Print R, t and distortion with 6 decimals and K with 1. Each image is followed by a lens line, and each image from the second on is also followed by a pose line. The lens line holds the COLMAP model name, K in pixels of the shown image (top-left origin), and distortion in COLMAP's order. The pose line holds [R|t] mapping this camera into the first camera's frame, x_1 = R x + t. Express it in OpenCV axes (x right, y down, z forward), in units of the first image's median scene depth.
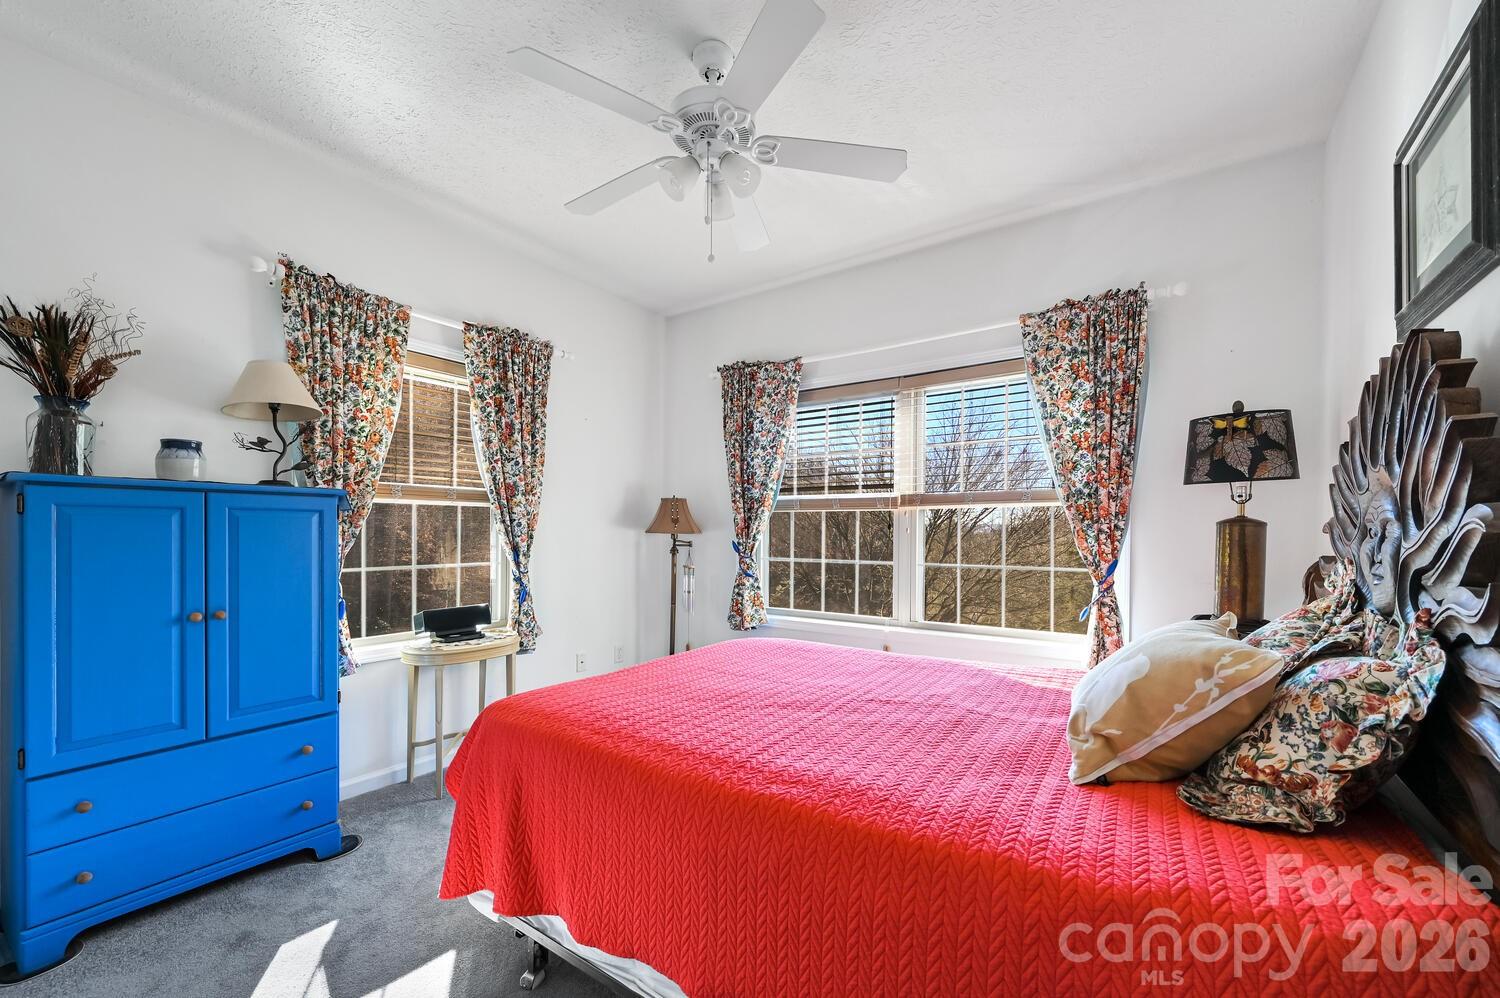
lens RADIAL K [[617.5, 0, 748.2], [0, 617.5, 526.8], [0, 0, 1]] dist [-0.000178, -0.000026]
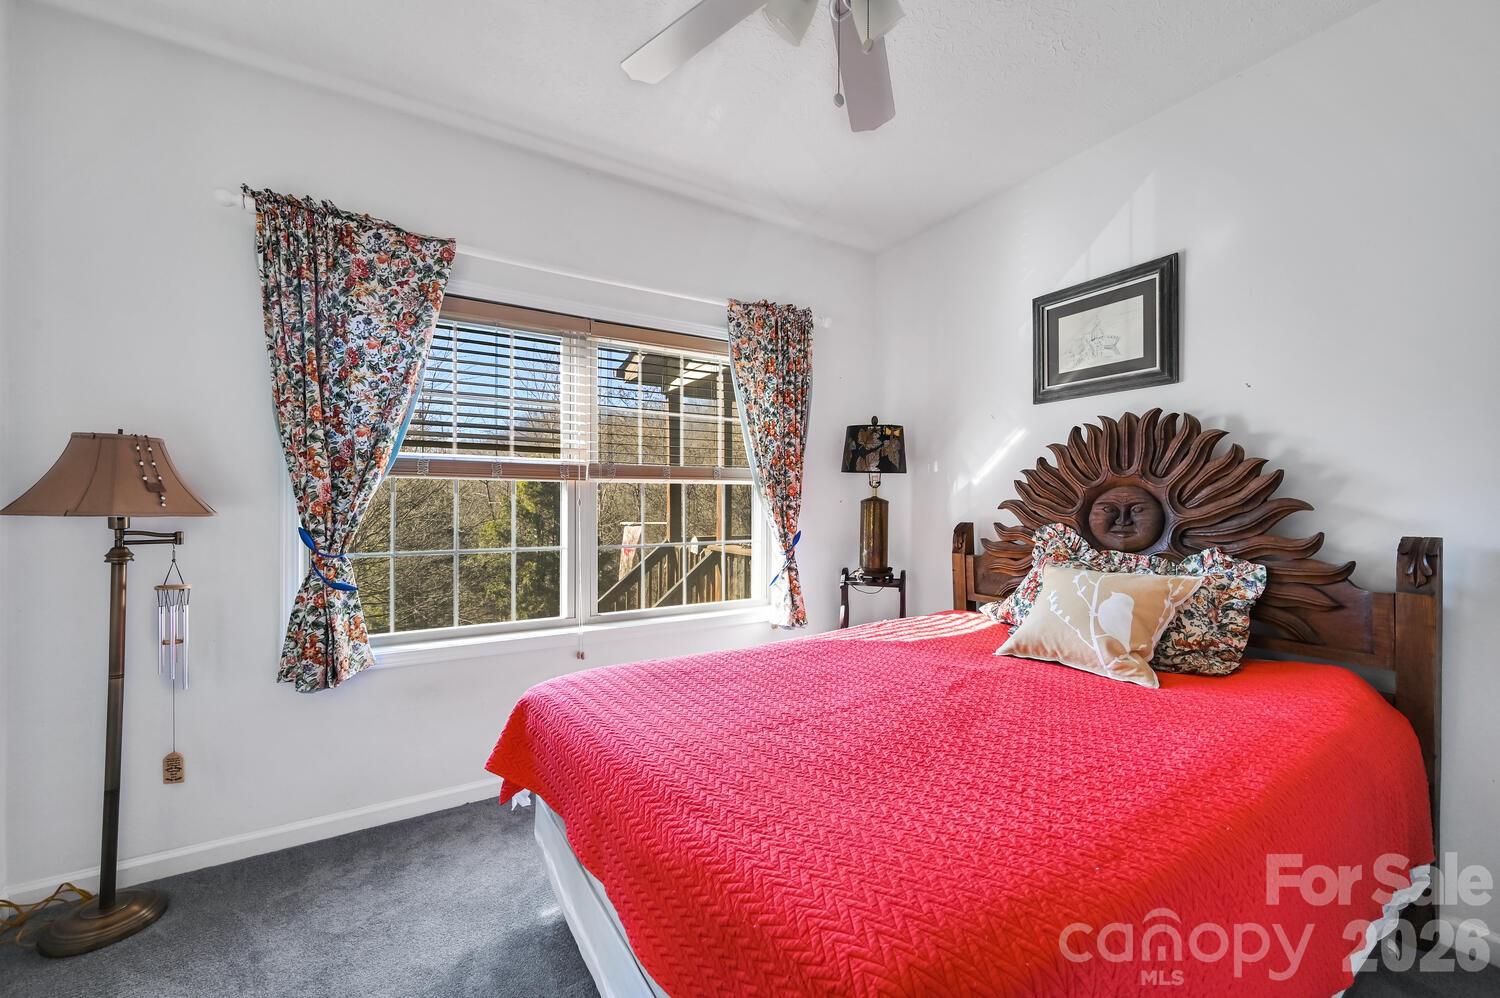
lens RADIAL K [[603.5, 0, 757.5], [0, 603.5, 502.4], [0, 0, 1]] dist [-0.000700, 0.000028]
pose [[0.374694, 0.000846, 0.927148, -0.393390], [-0.006677, 0.999976, 0.001786, -0.003159], [-0.927125, -0.006860, 0.374690, 0.472866]]
